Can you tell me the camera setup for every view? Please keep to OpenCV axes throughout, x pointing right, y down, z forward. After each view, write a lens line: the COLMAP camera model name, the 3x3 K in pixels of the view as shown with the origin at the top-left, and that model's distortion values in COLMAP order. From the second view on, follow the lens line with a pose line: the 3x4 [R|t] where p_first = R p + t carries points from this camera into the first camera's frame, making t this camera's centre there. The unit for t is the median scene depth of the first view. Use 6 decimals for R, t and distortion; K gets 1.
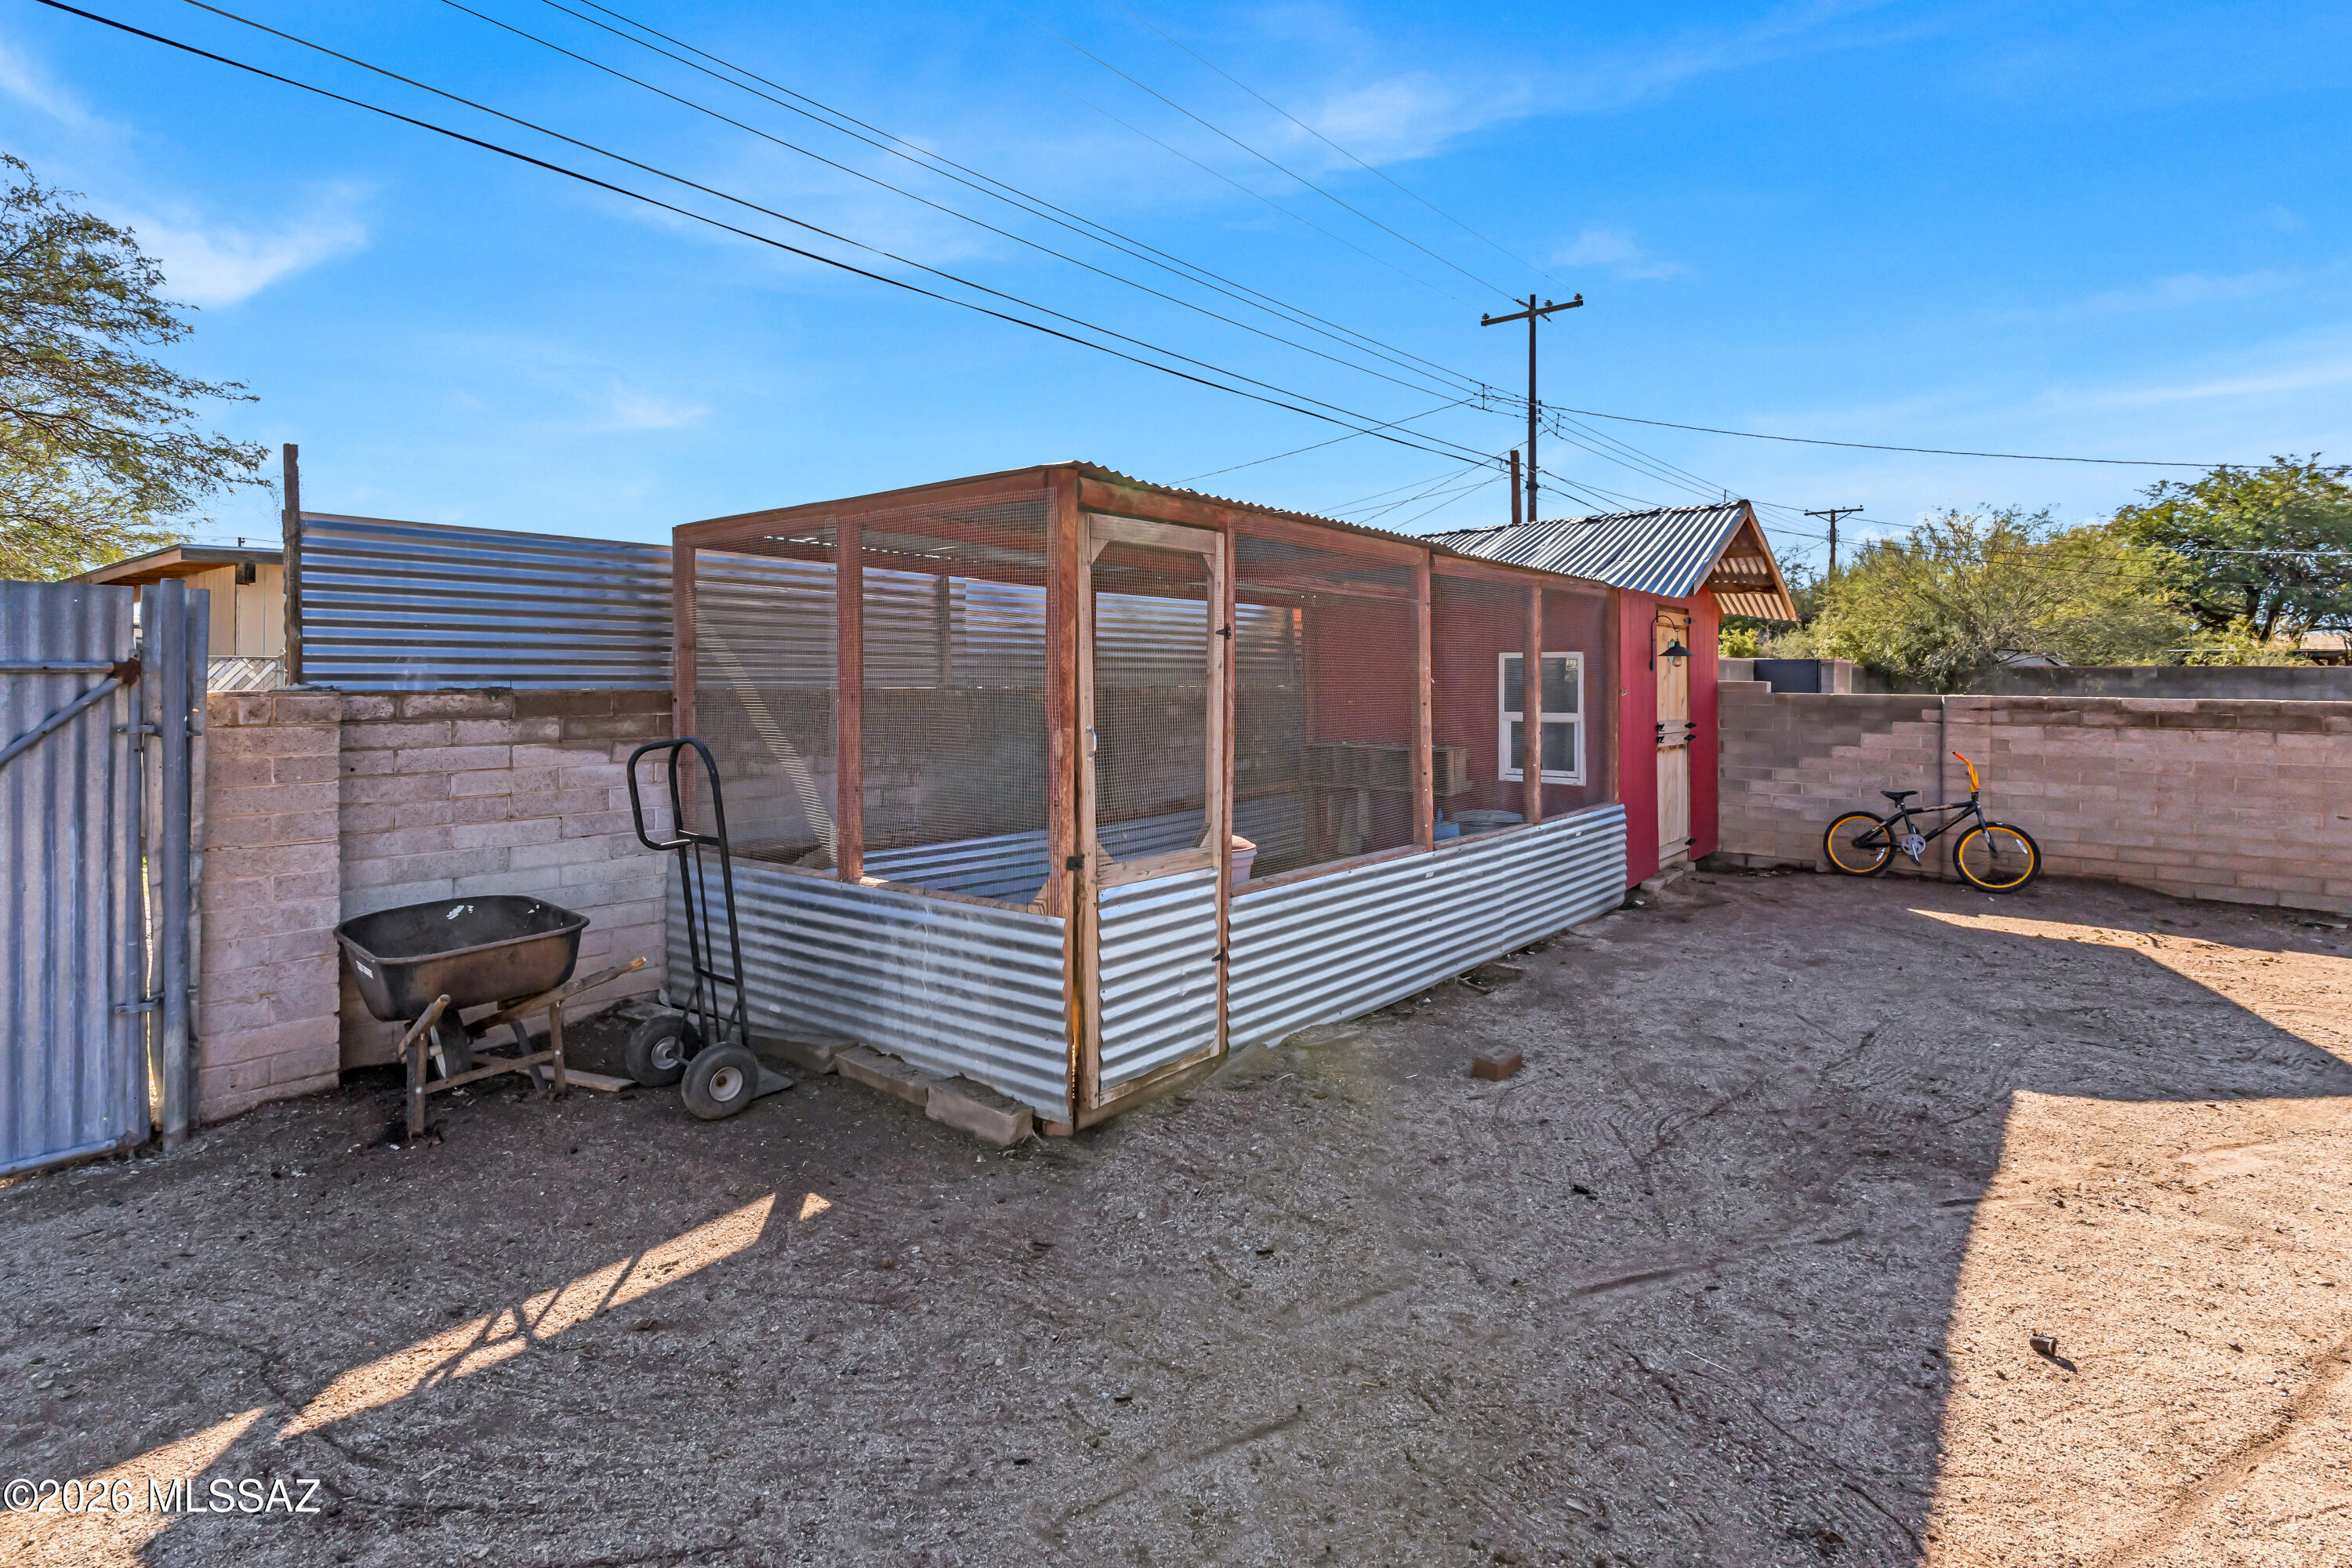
lens RADIAL K [[1192.4, 0, 1176.5], [0, 1192.4, 674.7], [0, 0, 1]] dist [0.010864, -0.000109]
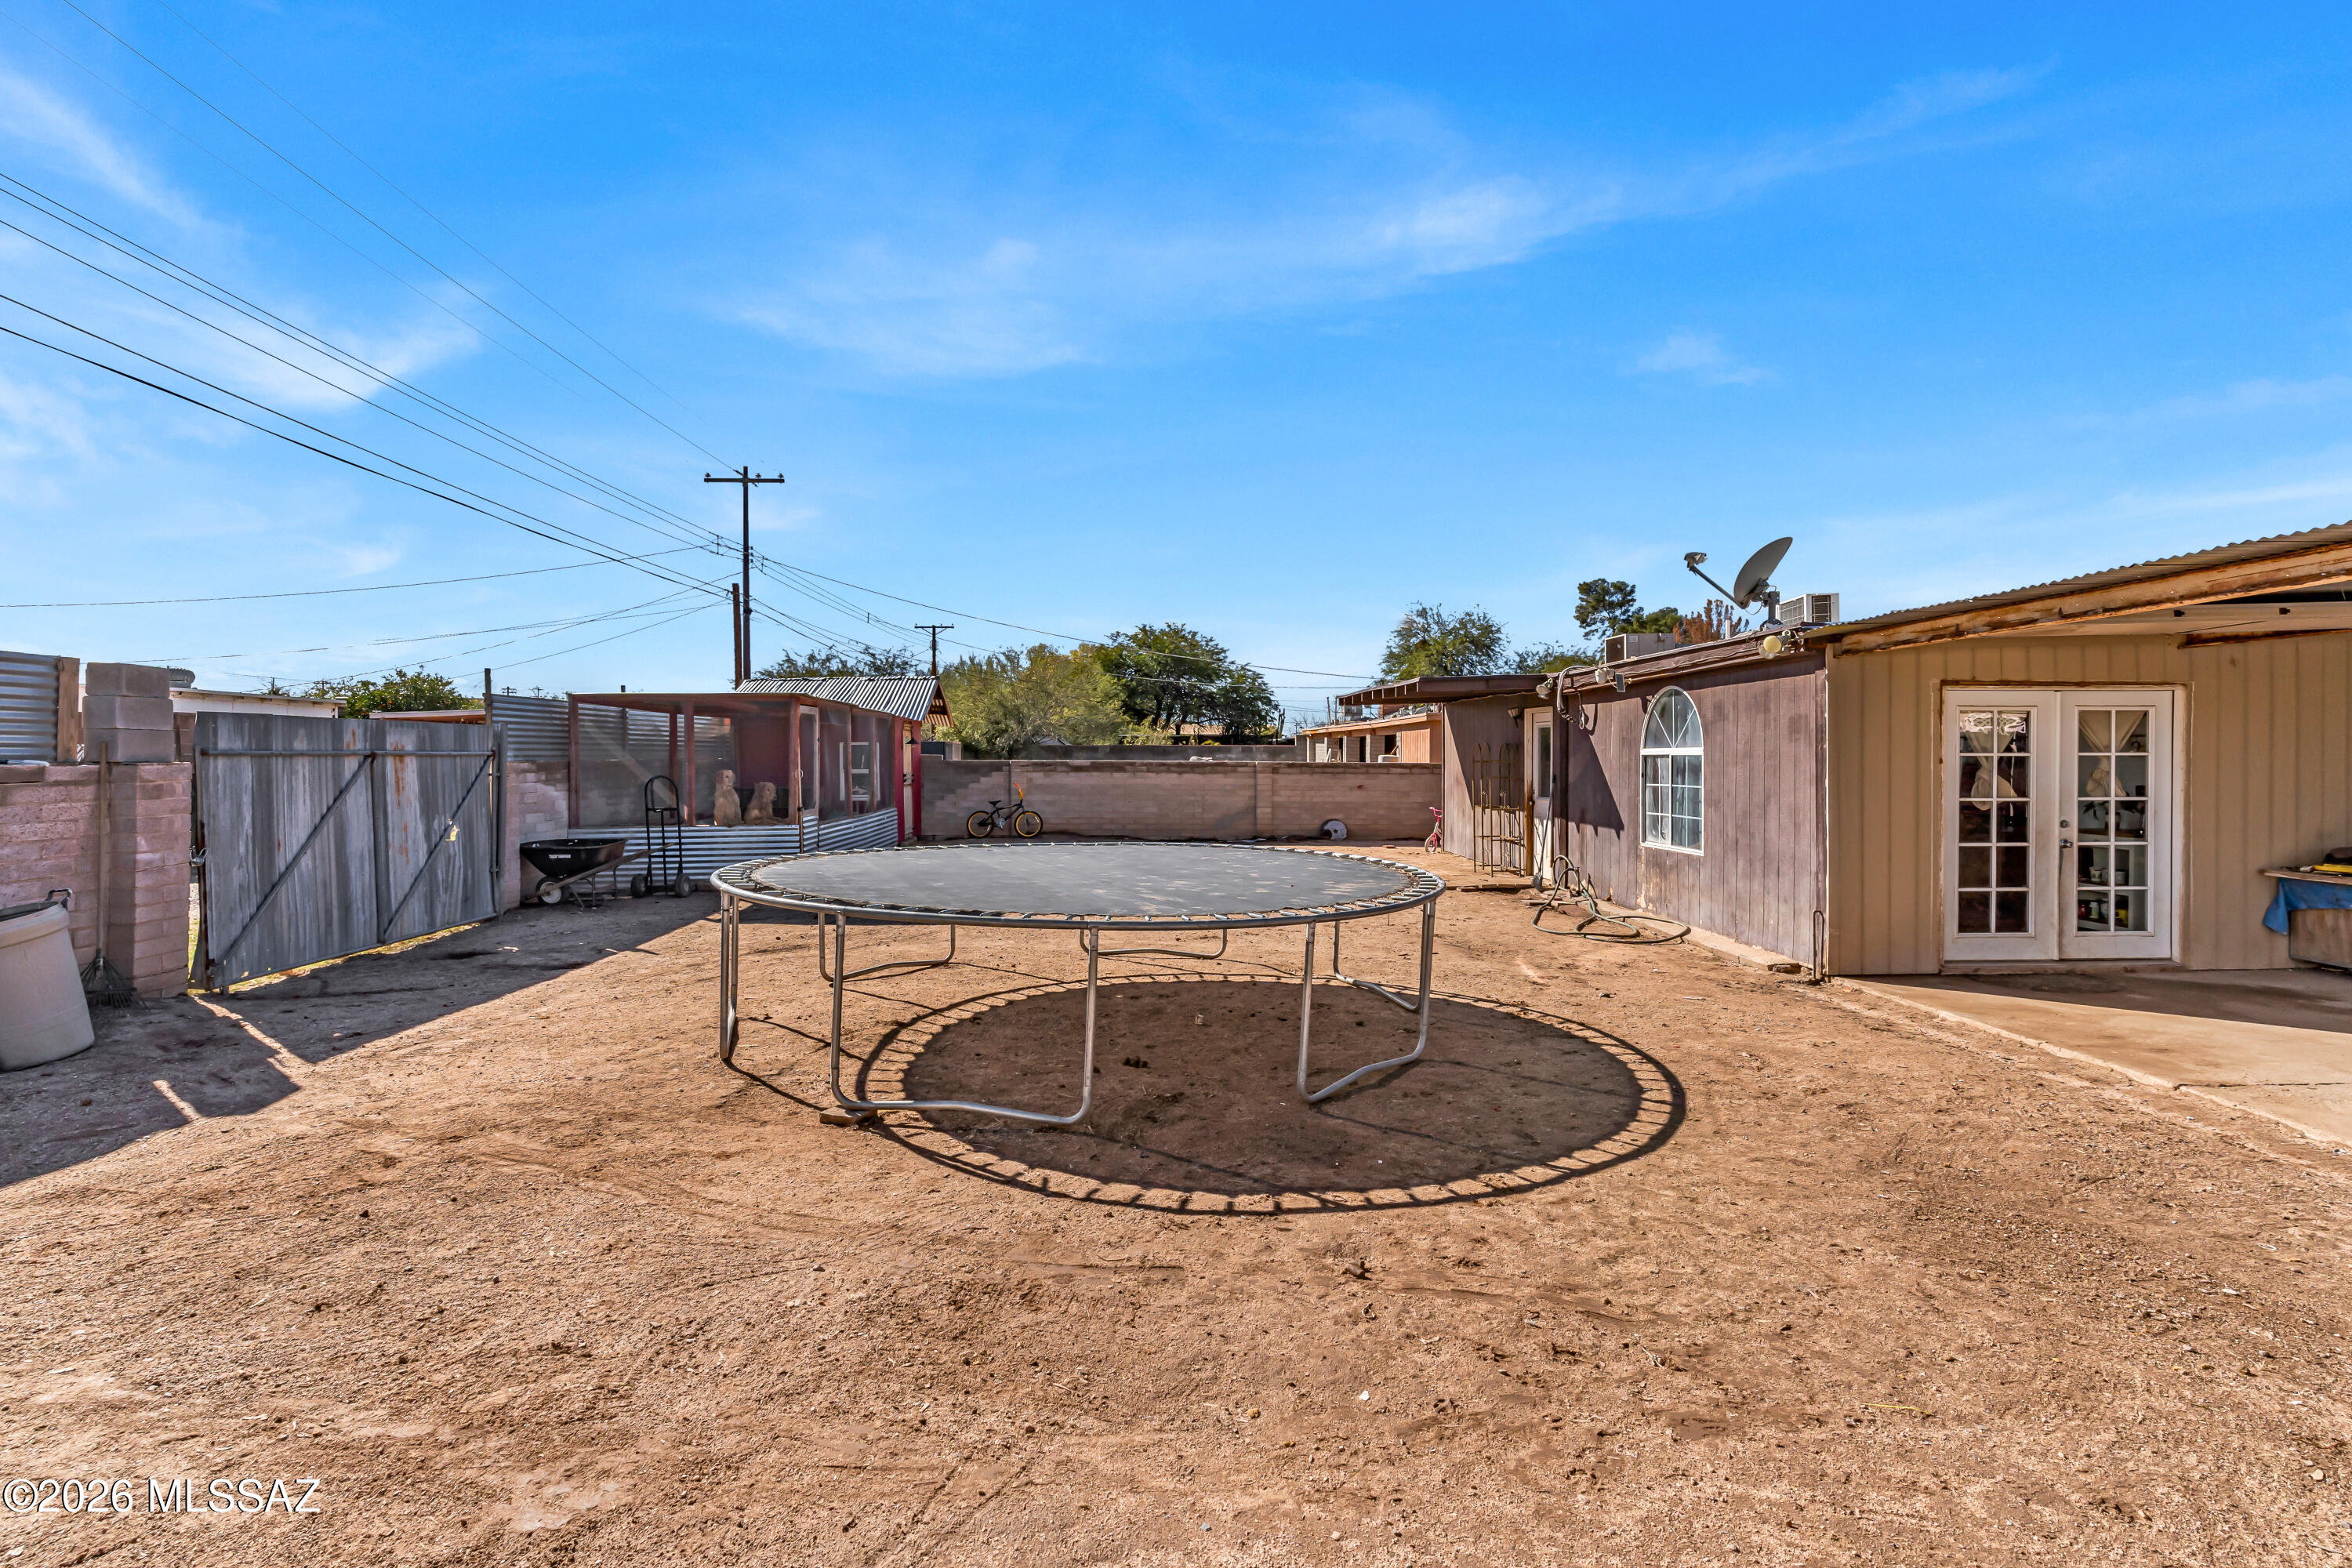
lens RADIAL K [[1179.9, 0, 1171.4], [0, 1179.9, 762.6], [0, 0, 1]] dist [0.002060, 0.000101]
pose [[0.756928, -0.009531, 0.653429, -0.259339], [0.001898, 0.999921, 0.012386, -0.002713], [-0.653496, -0.008135, 0.756887, -0.392498]]
